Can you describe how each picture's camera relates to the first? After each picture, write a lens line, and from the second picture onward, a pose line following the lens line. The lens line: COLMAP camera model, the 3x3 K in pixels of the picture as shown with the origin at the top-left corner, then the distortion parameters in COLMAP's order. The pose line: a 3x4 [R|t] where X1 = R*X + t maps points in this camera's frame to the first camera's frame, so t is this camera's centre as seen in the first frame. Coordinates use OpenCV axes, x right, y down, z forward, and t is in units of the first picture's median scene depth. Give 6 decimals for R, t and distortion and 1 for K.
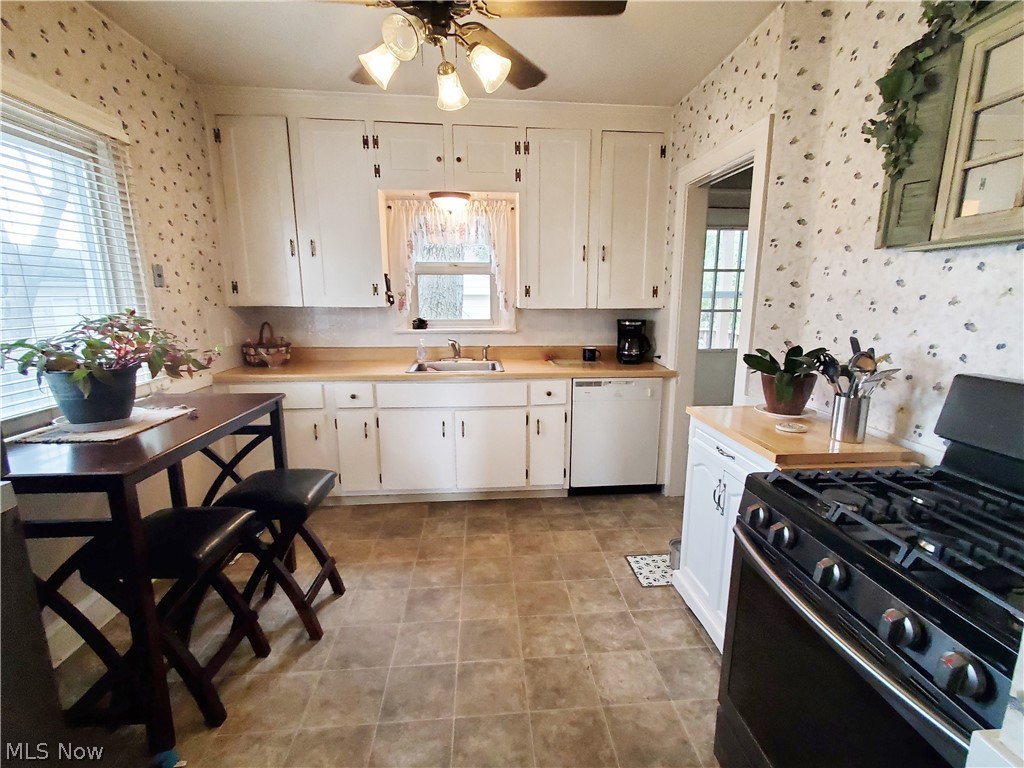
lens RADIAL K [[494.2, 0, 512.0], [0, 494.2, 384.0], [0, 0, 1]] dist [0.026515, 0.000353]
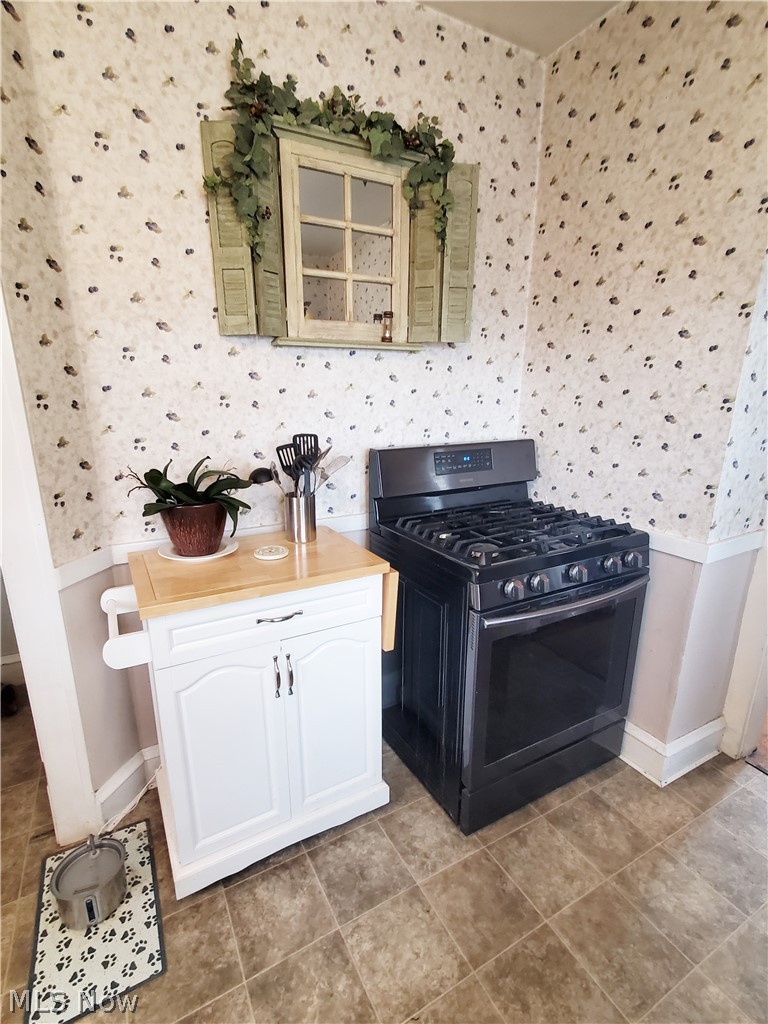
lens RADIAL K [[494.2, 0, 378.8], [0, 494.2, 523.7], [0, 0, 1]] dist [0.026515, 0.000353]
pose [[-0.419284, -0.241921, 0.875029, -0.209471], [0.163109, 0.928084, 0.334746, -0.187648], [-0.893083, 0.283078, -0.349672, 1.034078]]
